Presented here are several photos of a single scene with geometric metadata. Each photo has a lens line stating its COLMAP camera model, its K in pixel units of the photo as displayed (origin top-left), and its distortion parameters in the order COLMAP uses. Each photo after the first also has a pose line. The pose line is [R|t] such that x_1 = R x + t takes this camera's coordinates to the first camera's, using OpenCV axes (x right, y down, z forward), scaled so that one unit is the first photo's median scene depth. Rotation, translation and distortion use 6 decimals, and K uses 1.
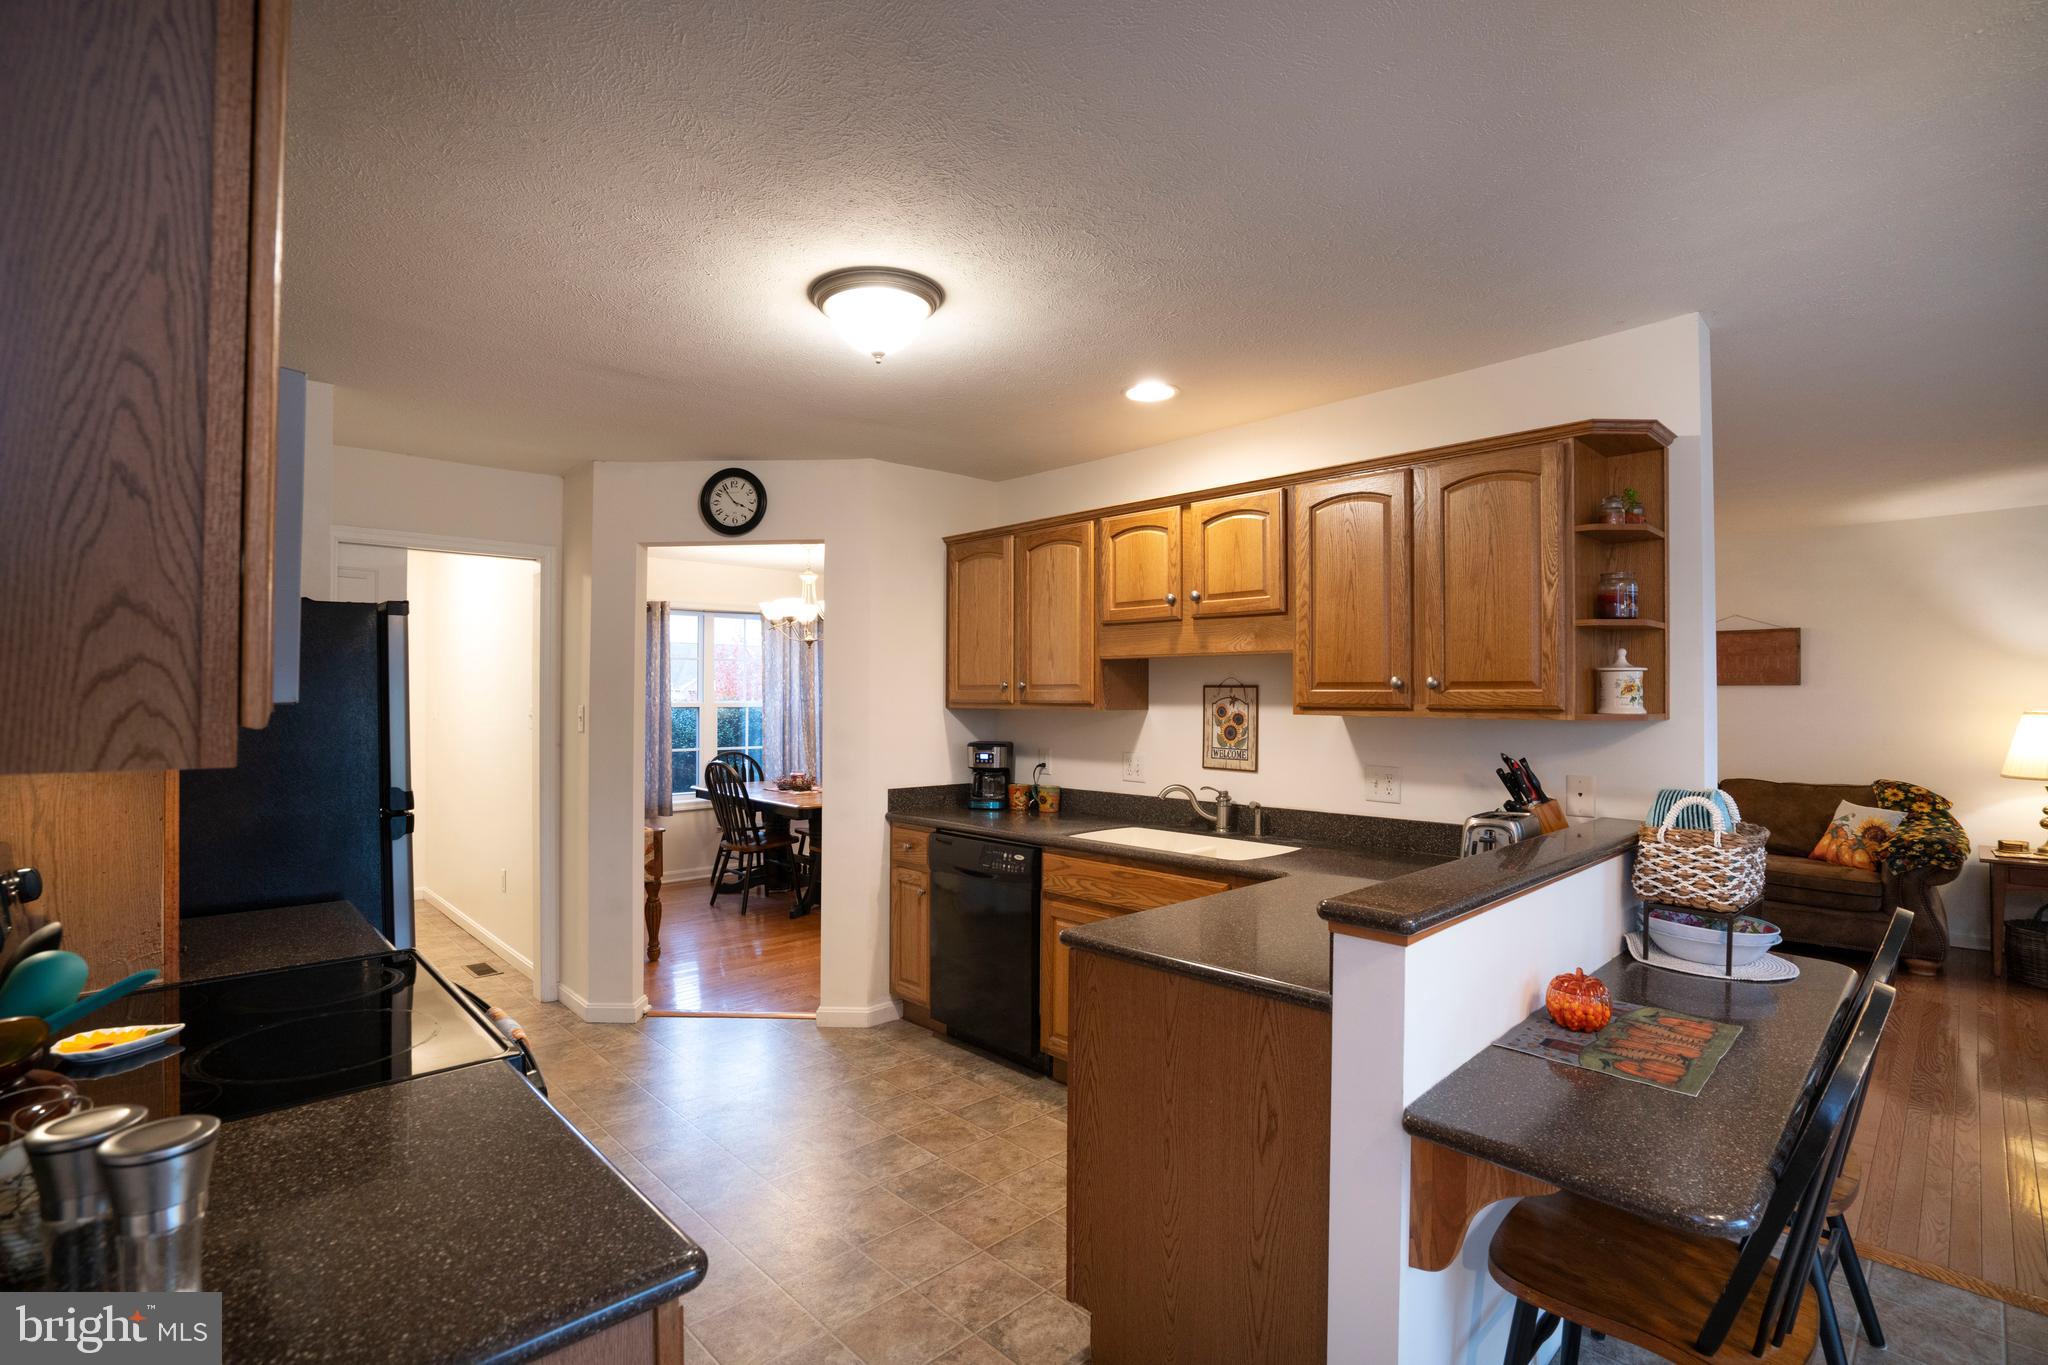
lens RADIAL K [[948.2, 0, 1020.8], [0, 948.2, 689.3], [0, 0, 1]] dist [-0.064210, 0.025013]
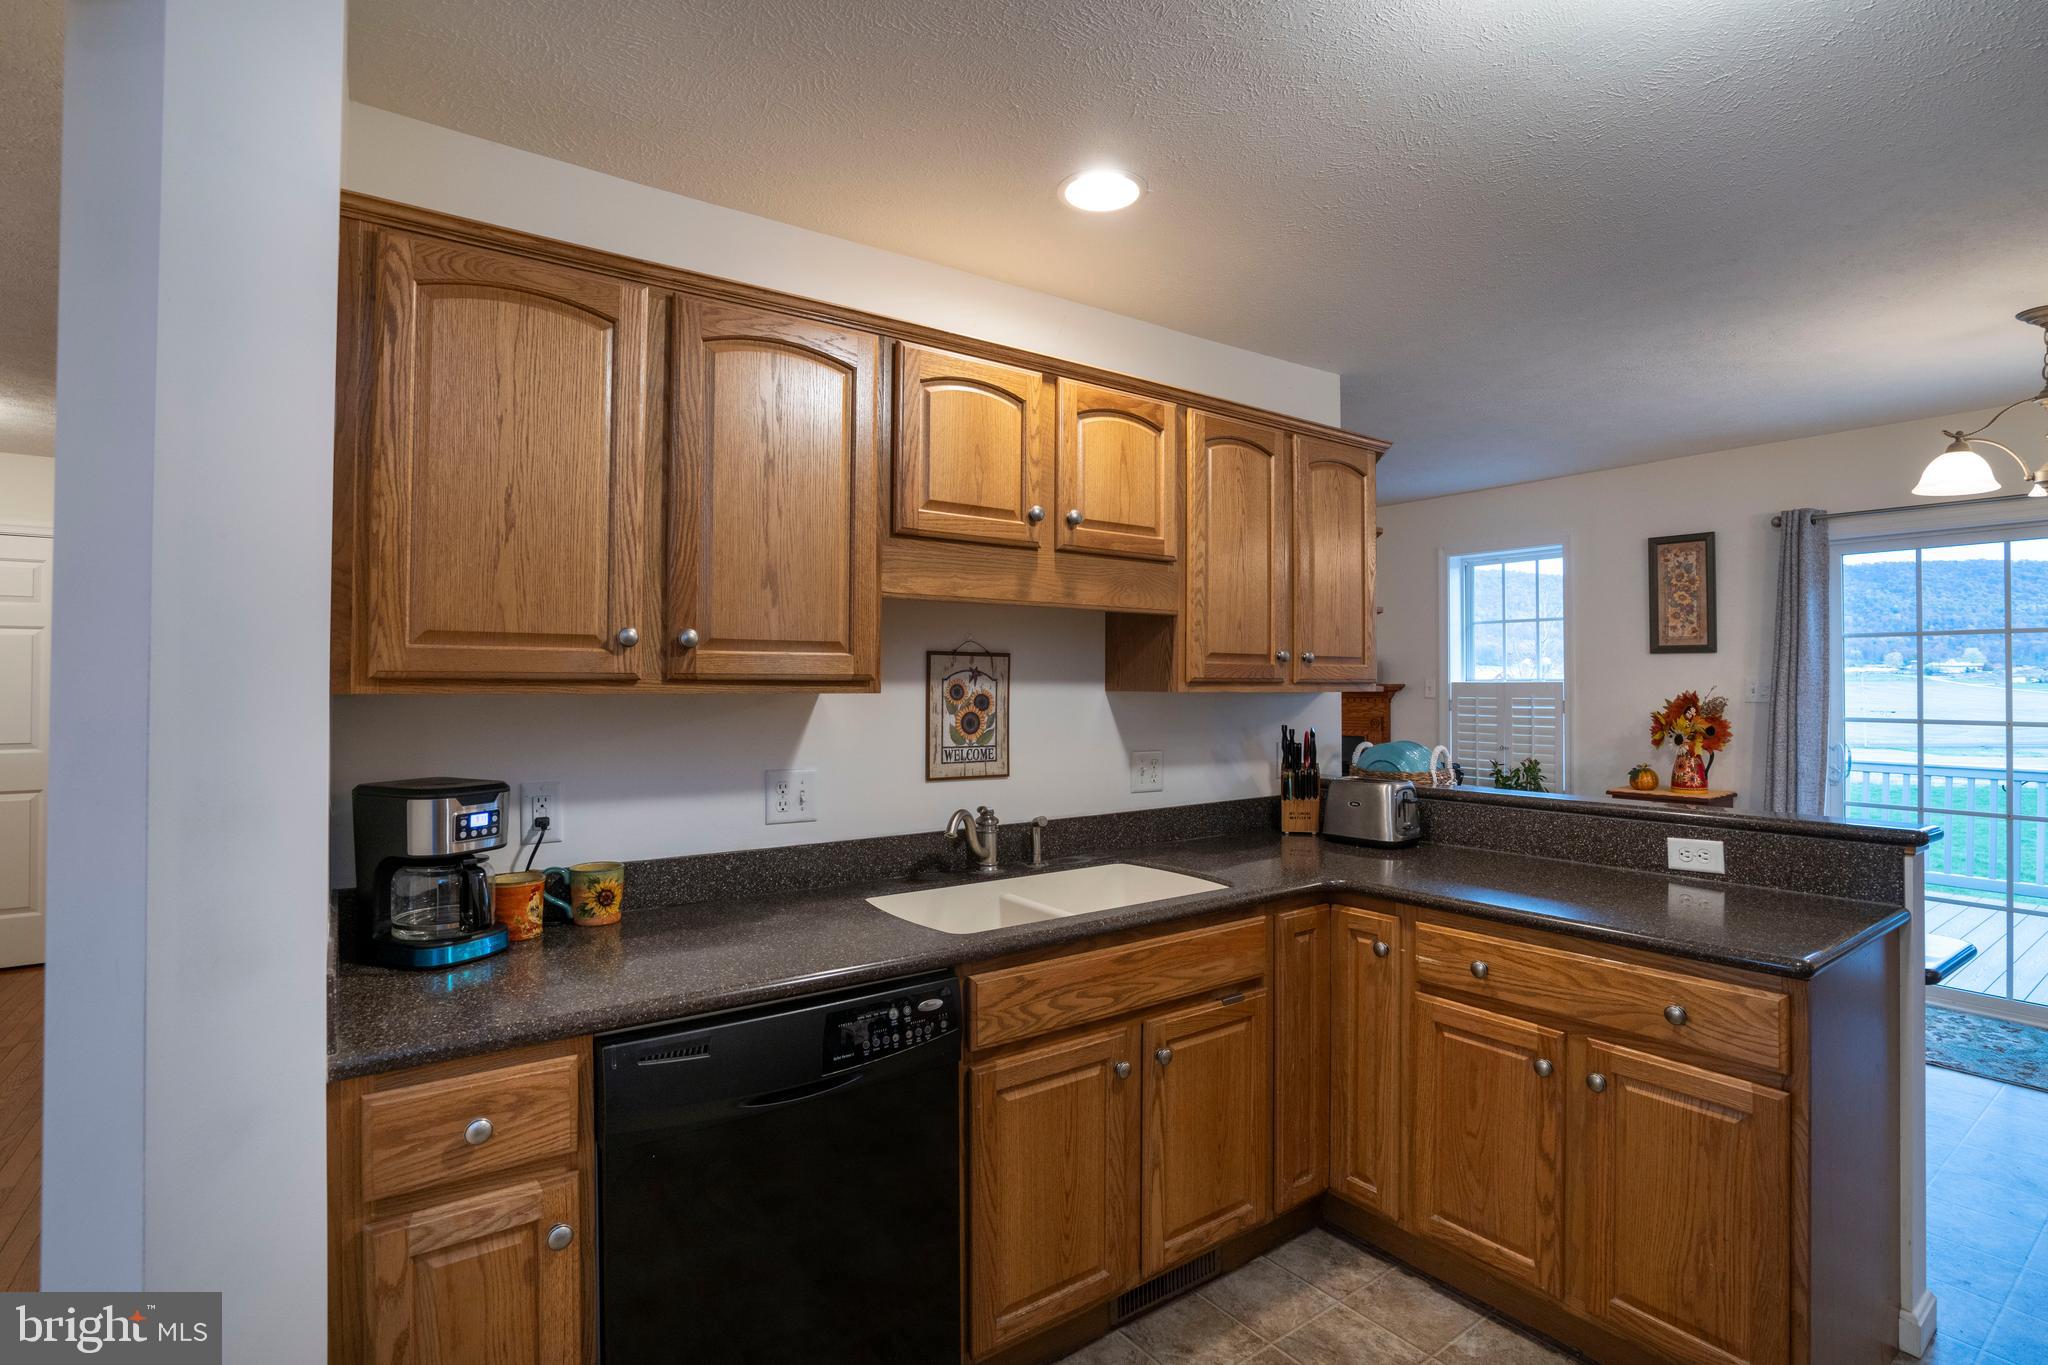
lens RADIAL K [[976.1, 0, 1032.7], [0, 976.1, 671.1], [0, 0, 1]] dist [-0.068394, 0.024857]
pose [[0.143820, 0.008163, 0.989570, -0.465787], [-0.007477, 0.999946, -0.007162, 0.013933], [-0.989576, -0.006369, 0.143873, 0.866823]]
